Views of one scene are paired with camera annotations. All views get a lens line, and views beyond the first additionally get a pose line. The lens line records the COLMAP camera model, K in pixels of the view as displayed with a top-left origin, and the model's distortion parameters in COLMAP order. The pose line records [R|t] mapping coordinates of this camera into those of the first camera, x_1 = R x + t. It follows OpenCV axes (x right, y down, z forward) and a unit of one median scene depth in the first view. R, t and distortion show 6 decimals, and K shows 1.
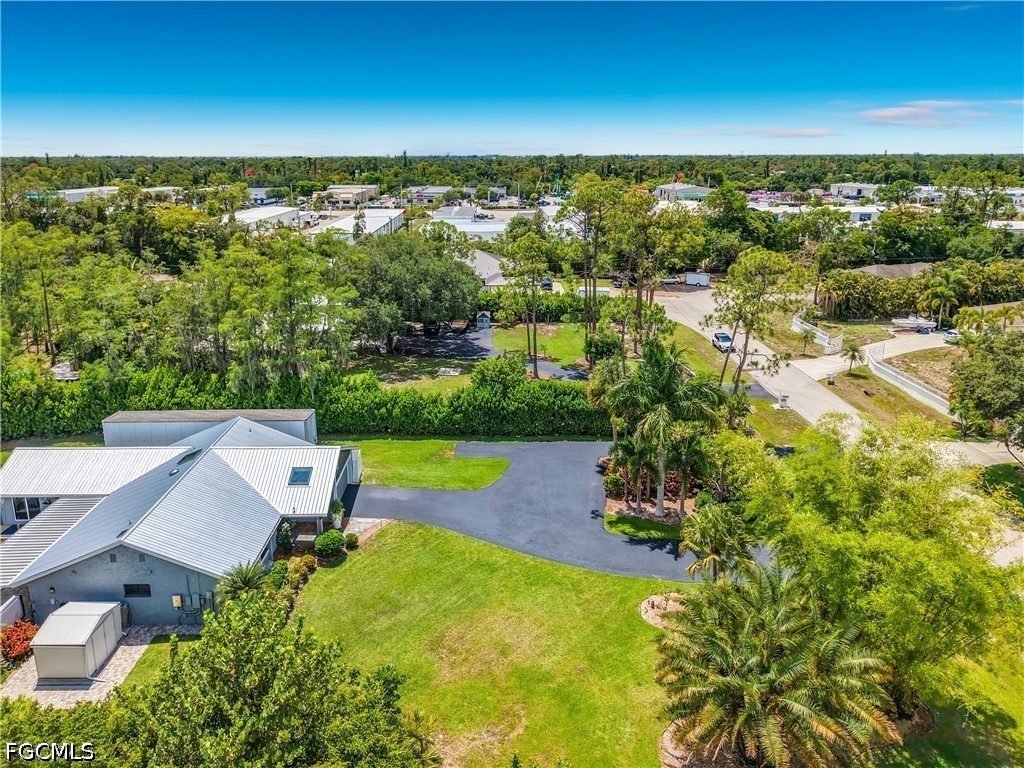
lens RADIAL K [[707.2, 0, 509.7], [0, 707.2, 320.3], [0, 0, 1]] dist [0.072144, -0.095286]
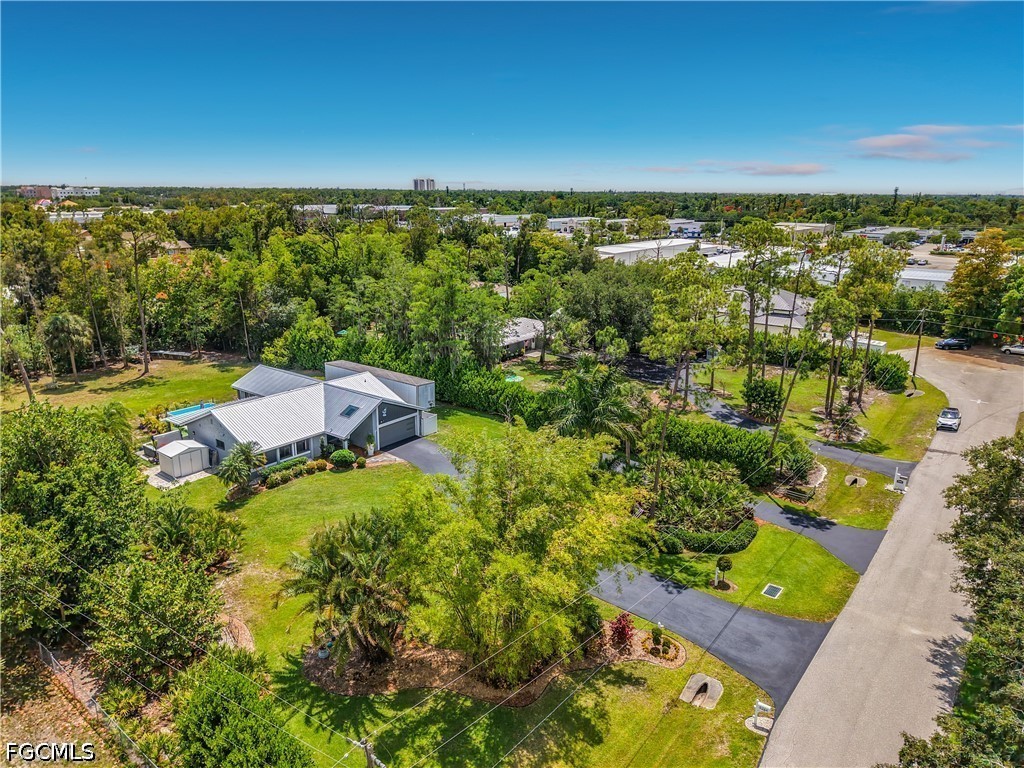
lens RADIAL K [[708.4, 0, 526.6], [0, 708.4, 358.4], [0, 0, 1]] dist [0.004264, 0.003450]
pose [[0.783673, 0.153437, -0.601925, 0.618500], [-0.151971, 0.986924, 0.053720, -0.012868], [0.602297, 0.049377, 0.796743, 0.057388]]
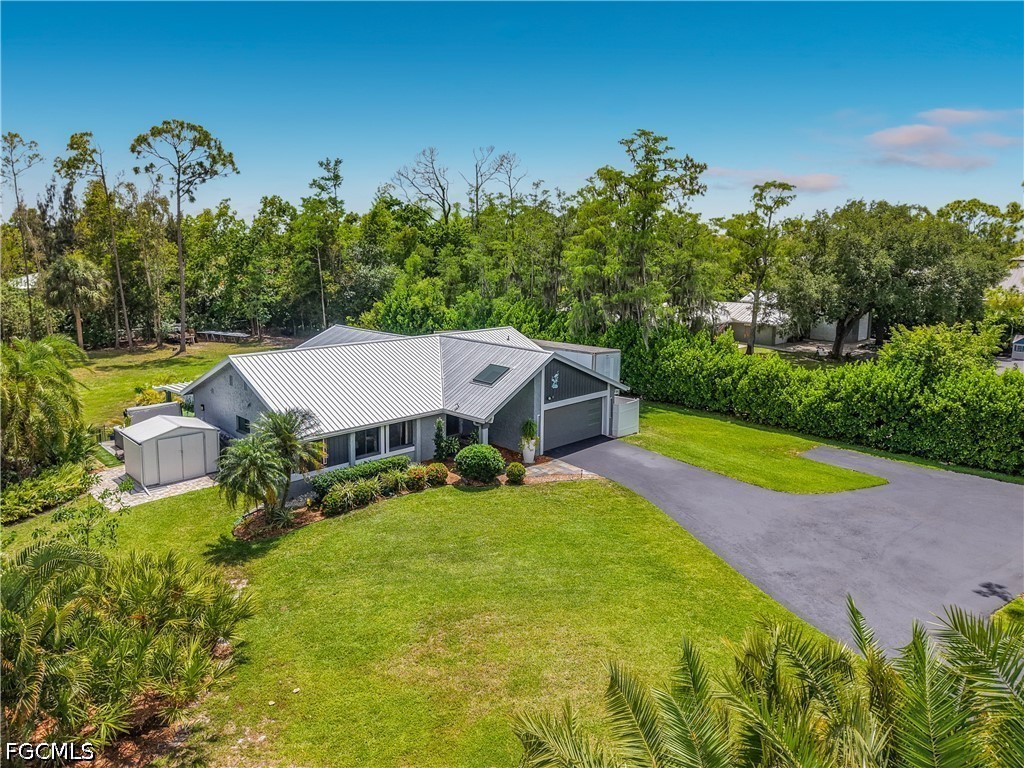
lens RADIAL K [[707.2, 0, 509.7], [0, 707.2, 320.3], [0, 0, 1]] dist [0.072144, -0.095286]
pose [[0.688348, 0.078317, -0.721140, 0.182475], [-0.170245, 0.983829, -0.055659, 0.150814], [0.705119, 0.161083, 0.690550, 0.374868]]
